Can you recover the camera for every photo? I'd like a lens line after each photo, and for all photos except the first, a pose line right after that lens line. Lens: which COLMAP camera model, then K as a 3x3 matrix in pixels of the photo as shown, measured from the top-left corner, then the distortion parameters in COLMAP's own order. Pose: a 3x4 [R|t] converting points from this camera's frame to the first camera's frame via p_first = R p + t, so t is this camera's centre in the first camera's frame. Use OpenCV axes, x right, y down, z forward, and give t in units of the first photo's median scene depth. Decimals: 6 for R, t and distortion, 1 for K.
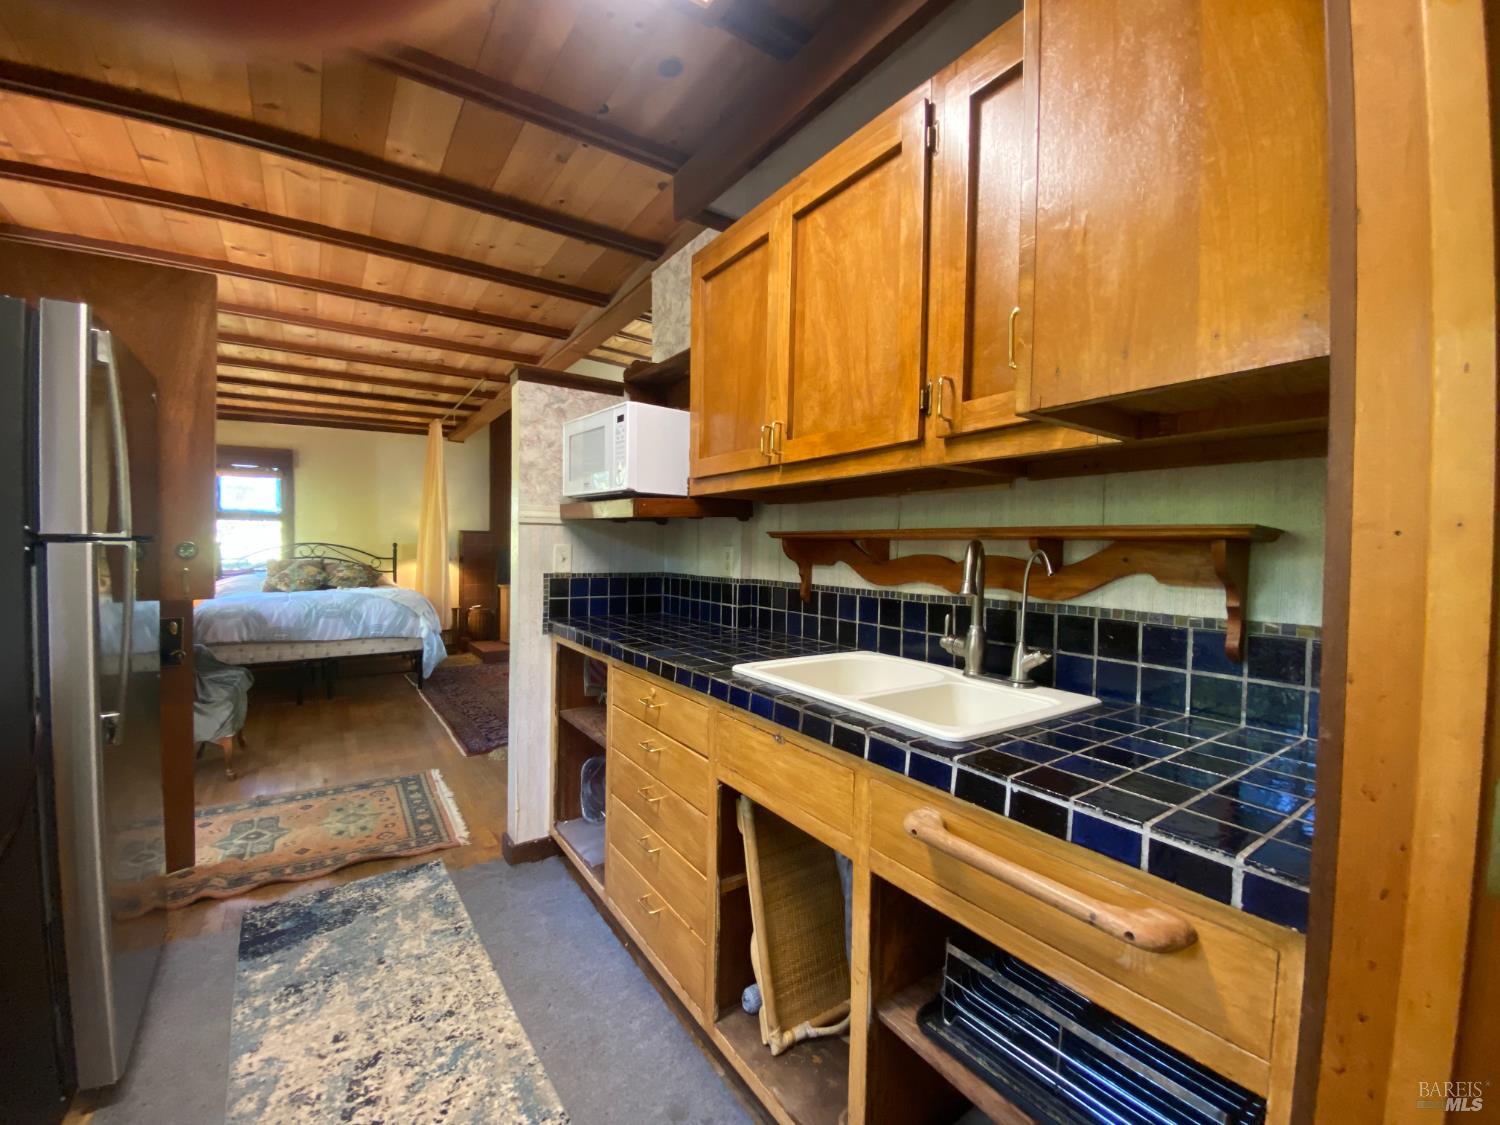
lens RADIAL K [[613.1, 0, 734.6], [0, 613.1, 563.2], [0, 0, 1]] dist [0.003882, -0.012784]
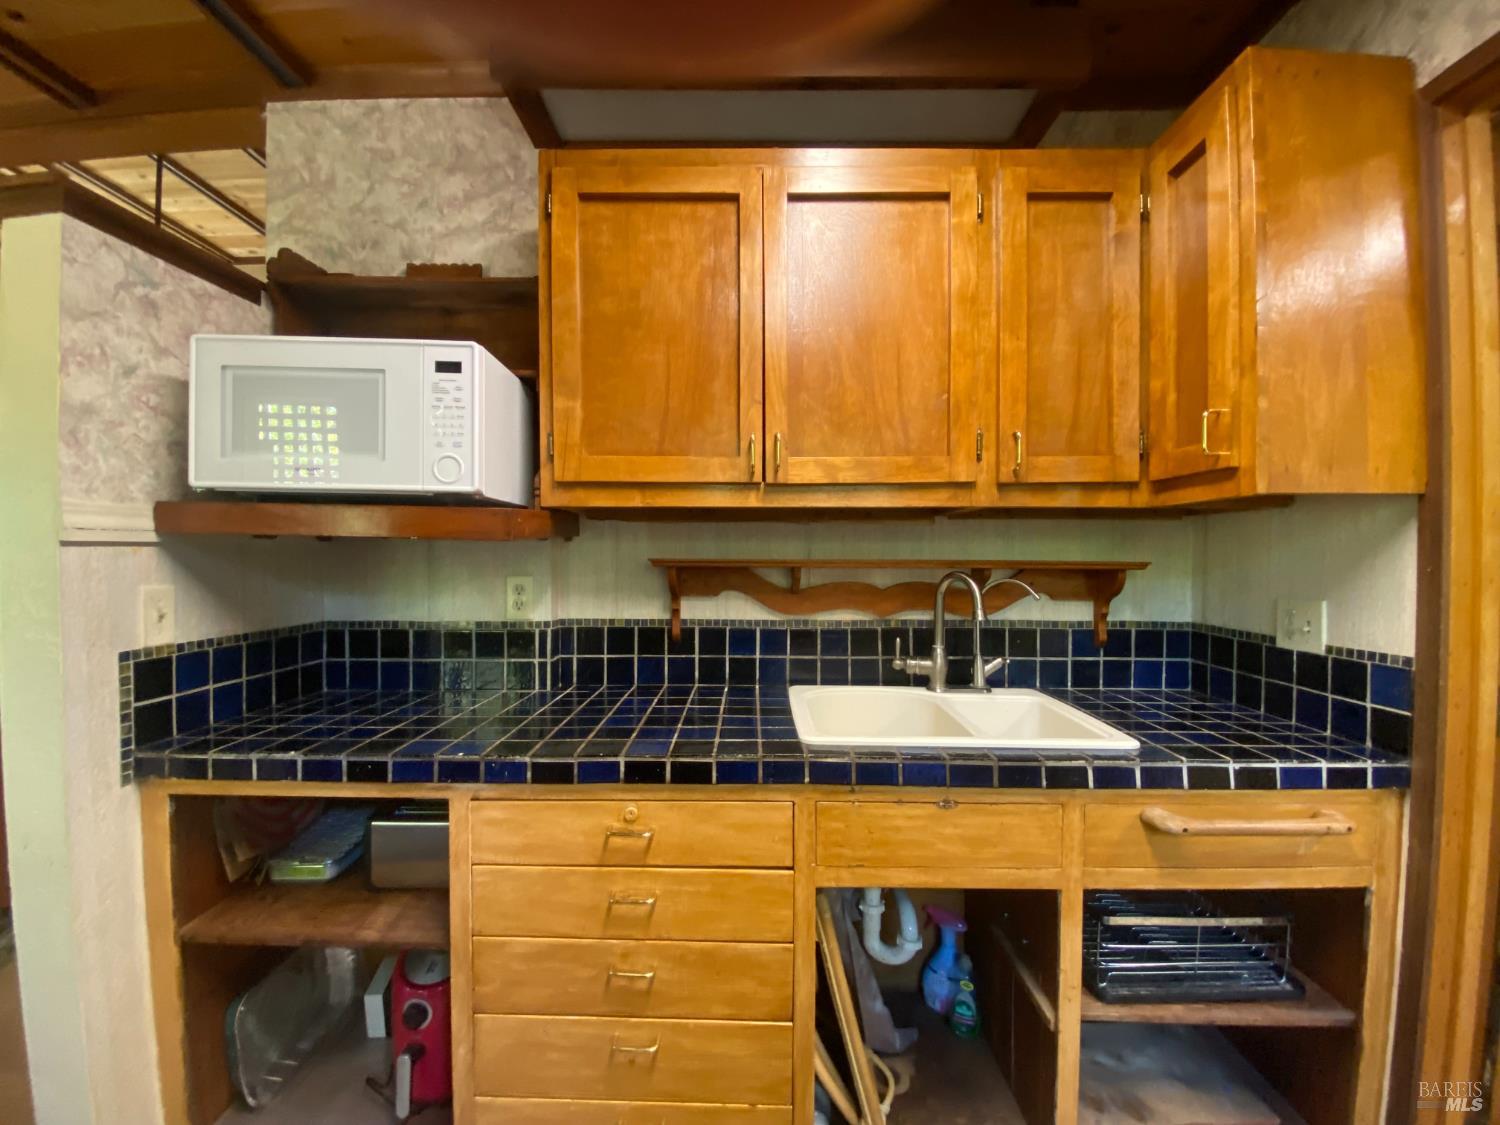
lens RADIAL K [[613.1, 0, 744.9], [0, 613.1, 562.5], [0, 0, 1]] dist [0.003882, -0.012784]
pose [[0.572484, -0.029592, 0.819382, -0.590734], [0.027070, 0.999486, 0.017183, -0.064836], [-0.819469, 0.012343, 0.572990, 0.519095]]
